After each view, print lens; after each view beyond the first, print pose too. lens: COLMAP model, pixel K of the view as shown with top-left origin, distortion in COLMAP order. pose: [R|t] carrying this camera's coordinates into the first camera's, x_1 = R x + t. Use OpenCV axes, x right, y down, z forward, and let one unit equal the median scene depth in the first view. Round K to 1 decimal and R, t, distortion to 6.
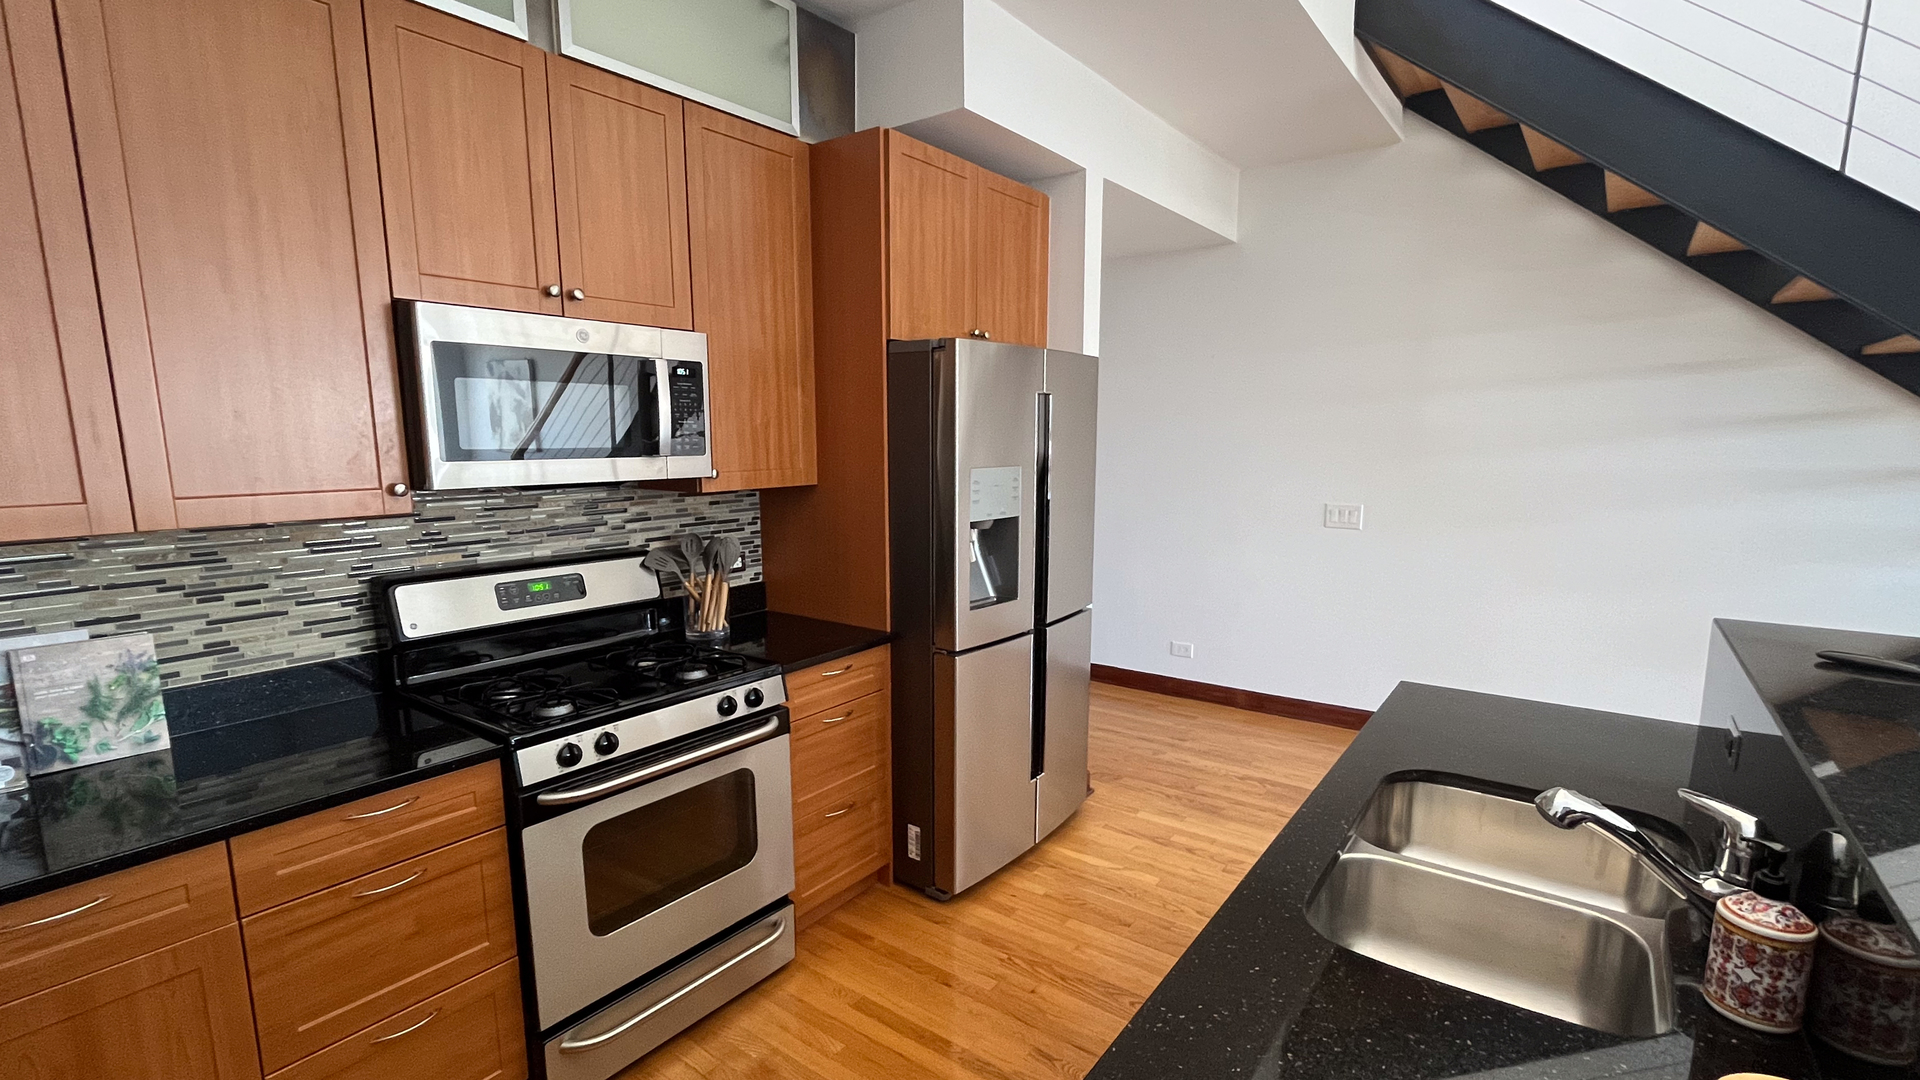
lens RADIAL K [[866.3, 0, 957.4], [0, 866.3, 581.3], [0, 0, 1]] dist [0.000252, 0.000121]
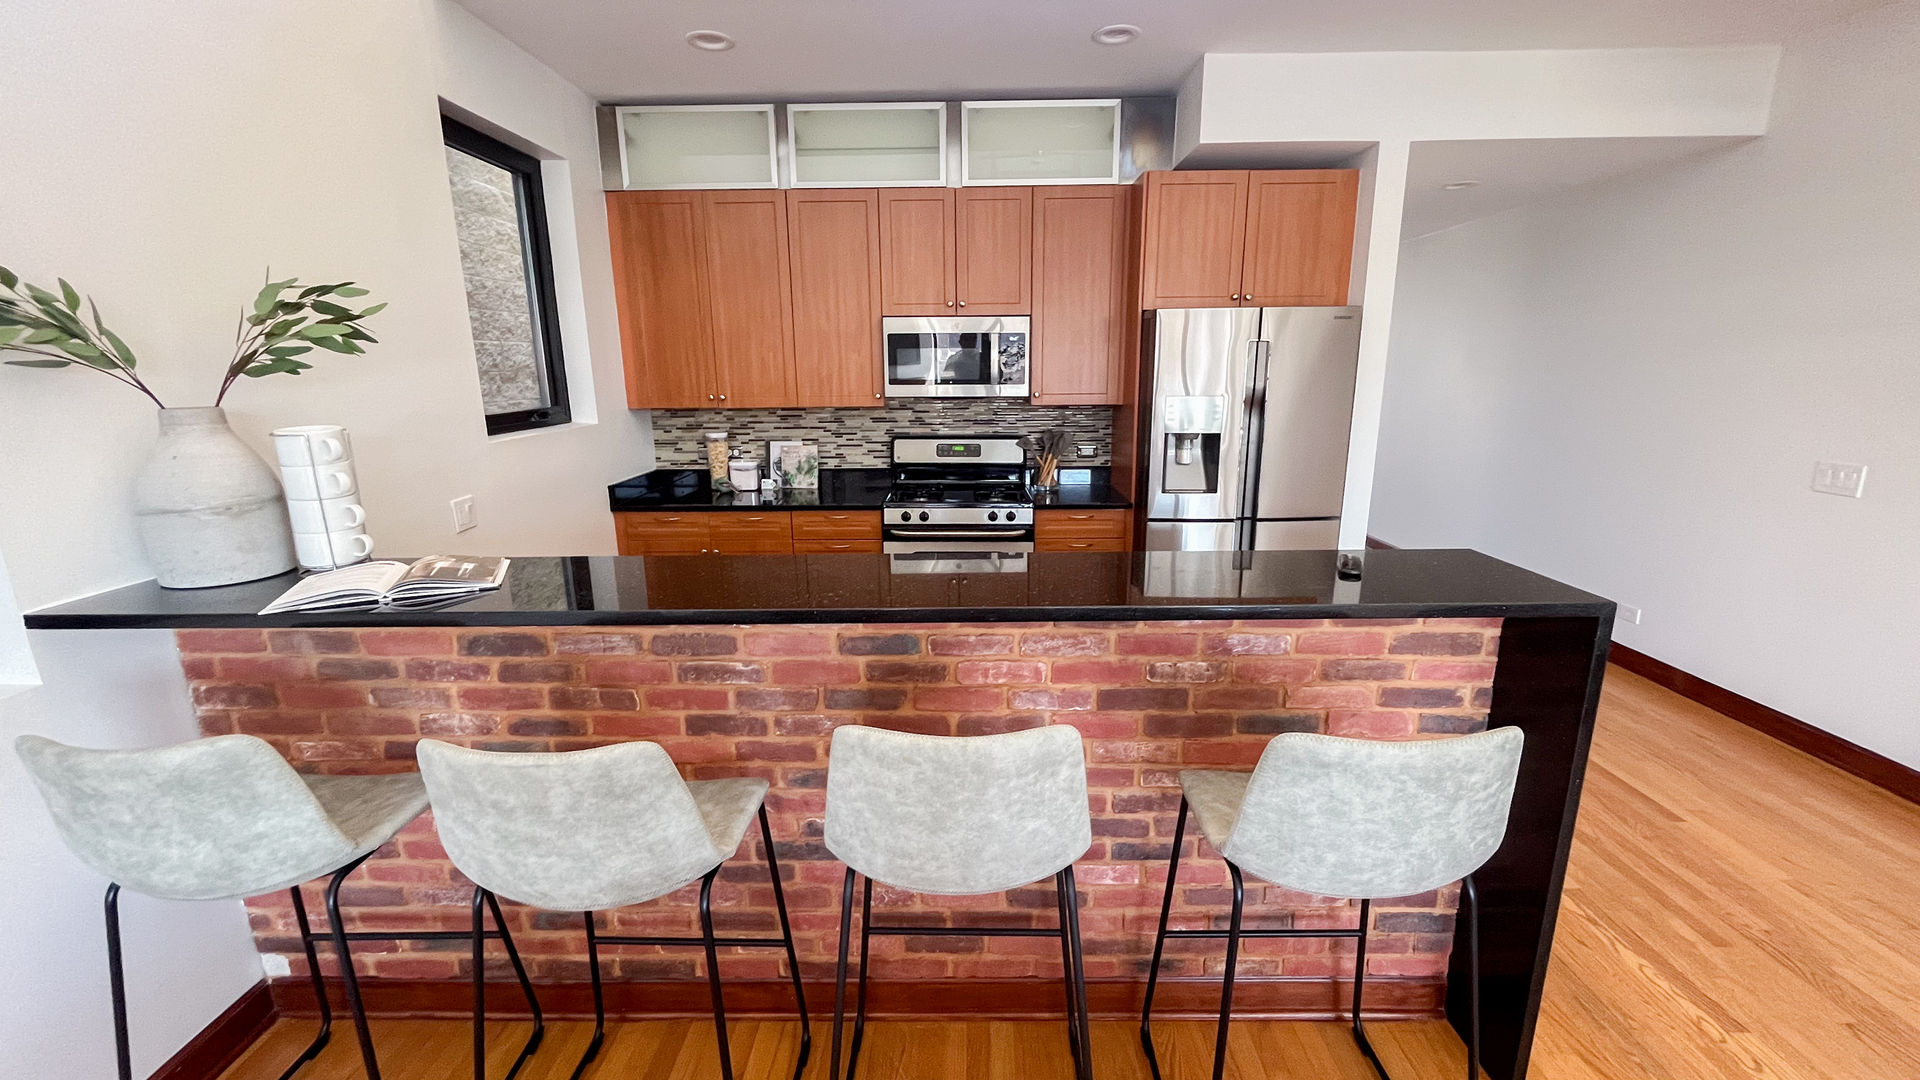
lens RADIAL K [[783.5, 0, 959.7], [0, 783.5, 543.9], [0, 0, 1]] dist [-0.001730, 0.000007]
pose [[0.588299, 0.177124, -0.789006, 1.069715], [-0.131768, 0.983673, 0.122576, 0.001236], [0.797835, 0.031855, 0.602033, -0.100522]]
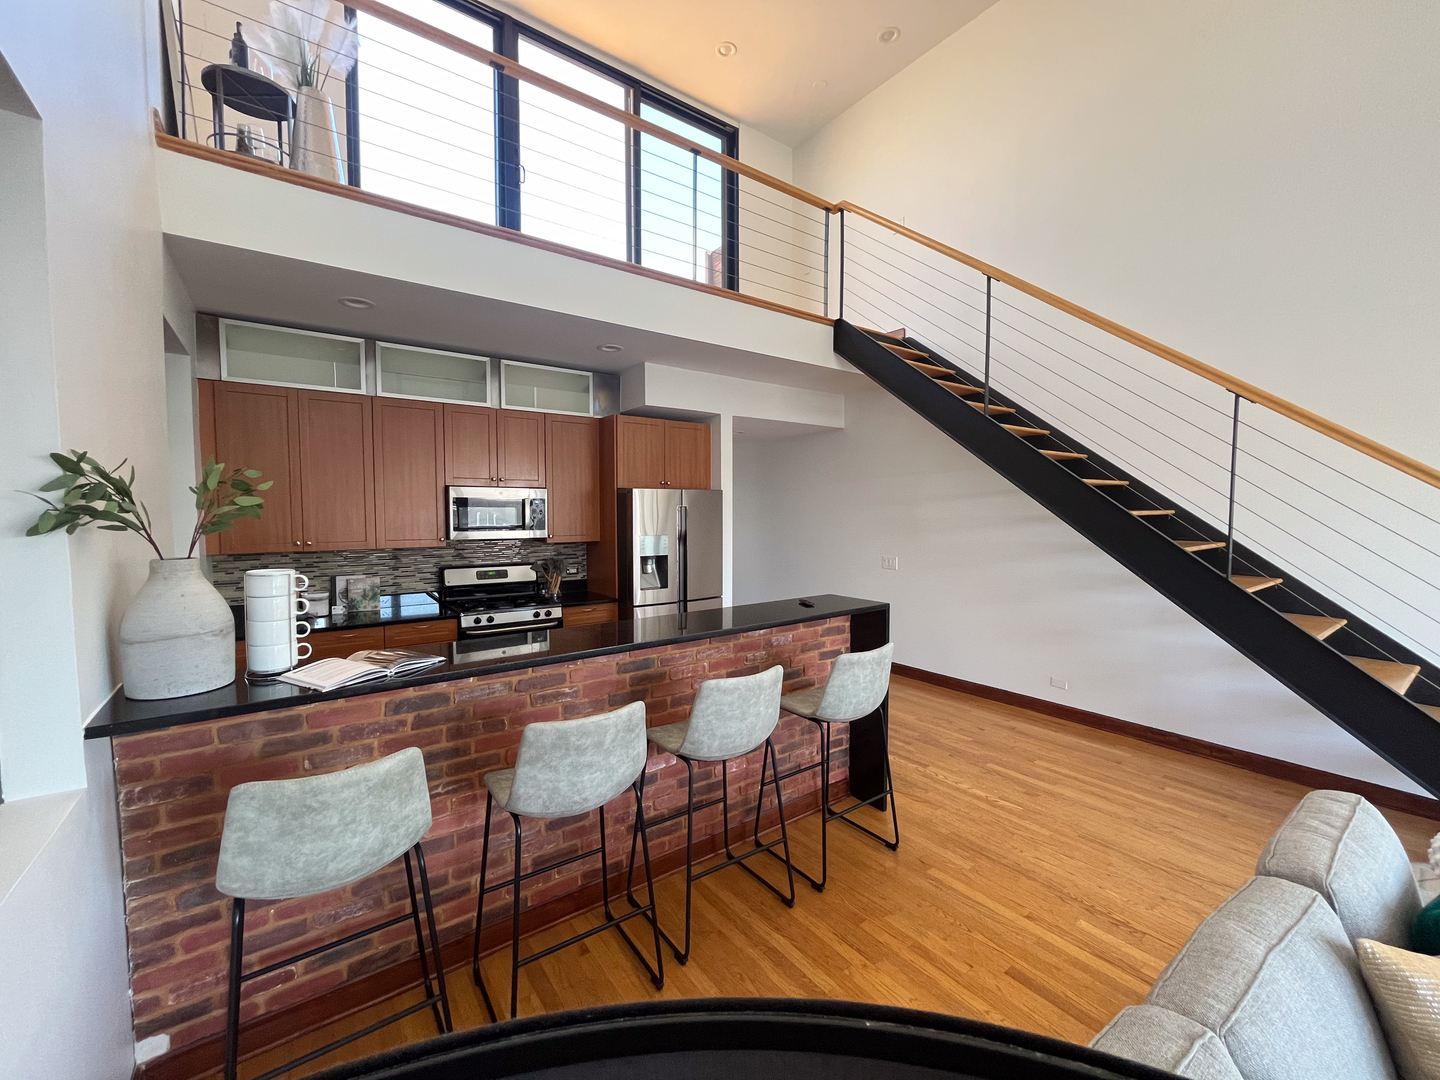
lens RADIAL K [[585.6, 0, 719.2], [0, 585.6, 537.0], [0, 0, 1]] dist [-0.001811, 0.000024]
pose [[0.957274, 0.014791, -0.288803, 0.897817], [-0.051113, 0.991622, -0.118633, 0.086836], [0.284628, 0.128326, 0.950010, -0.747108]]
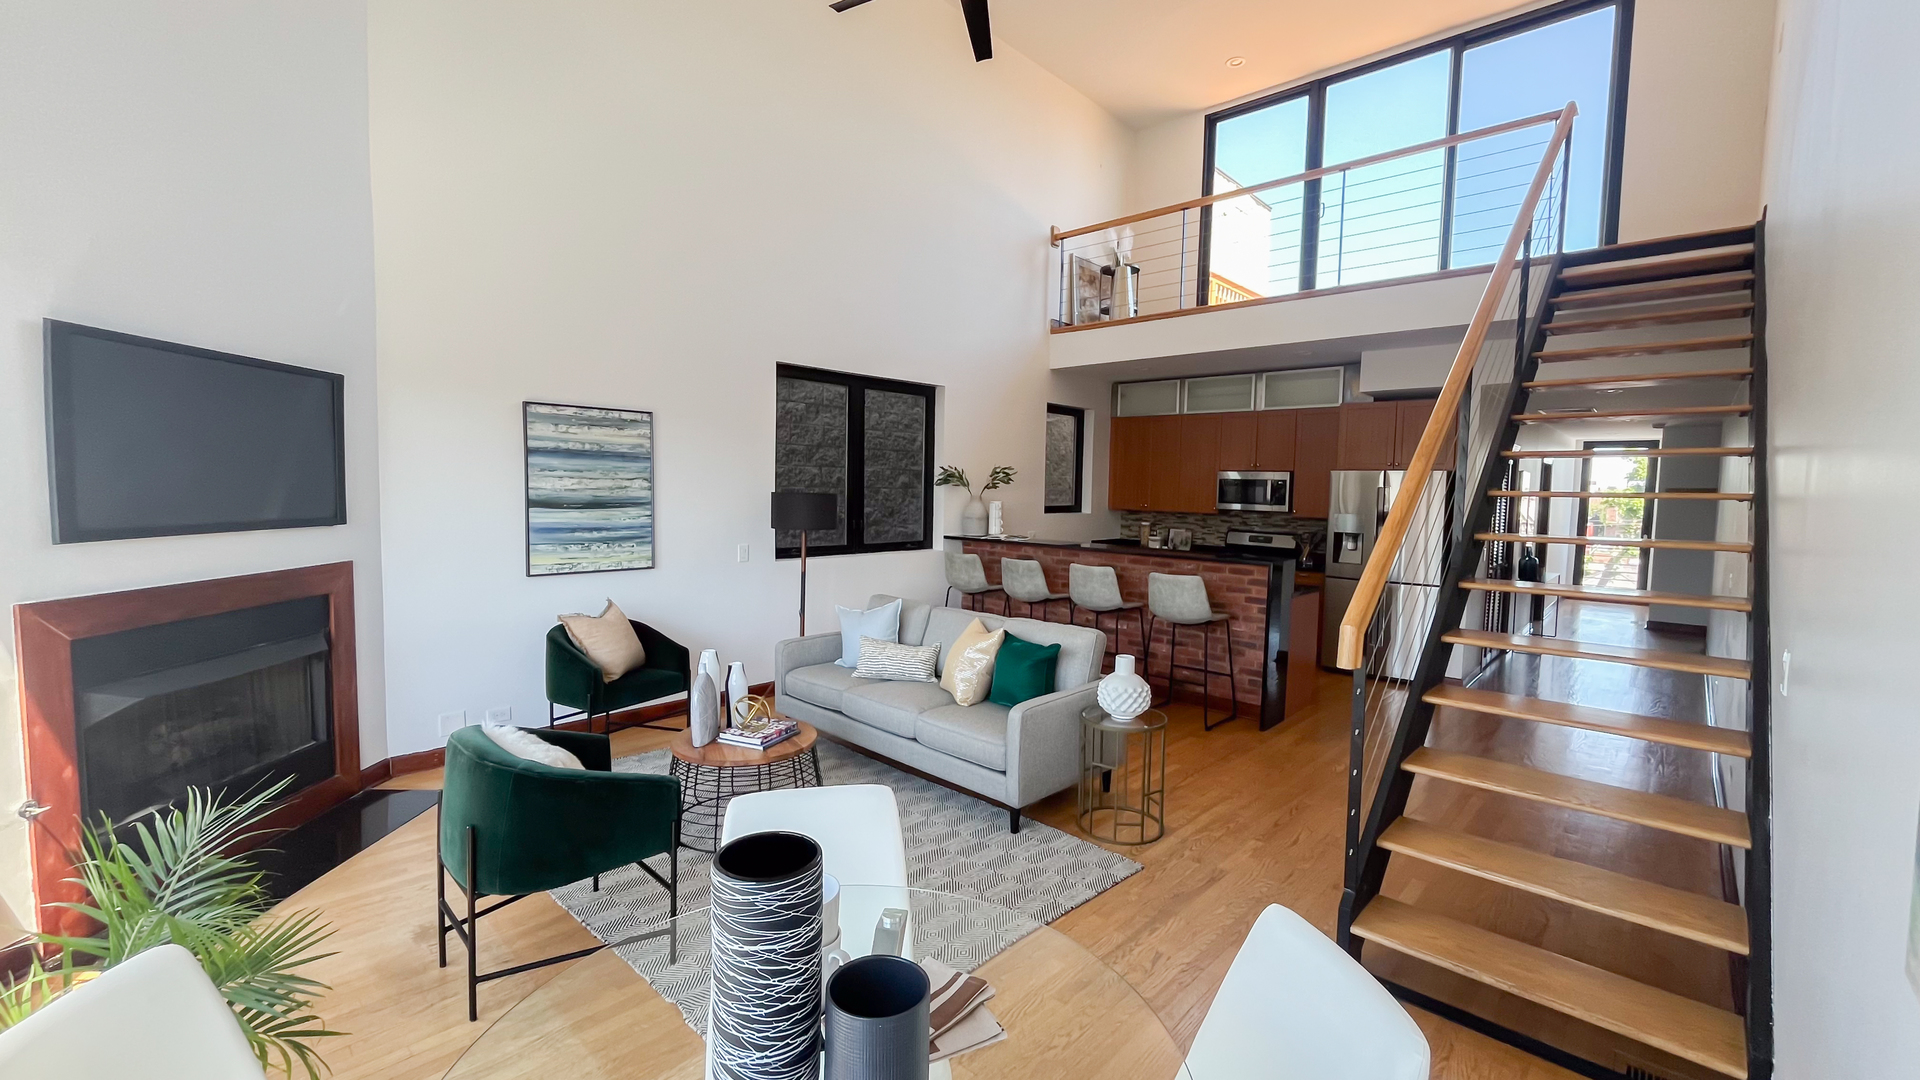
lens RADIAL K [[783.5, 0, 959.7], [0, 783.5, 543.9], [0, 0, 1]] dist [-0.001730, 0.000007]
pose [[-0.106717, 0.071457, -0.991718, 3.267723], [-0.195104, 0.976518, 0.091356, -0.027342], [0.974959, 0.203238, -0.090269, 0.026992]]
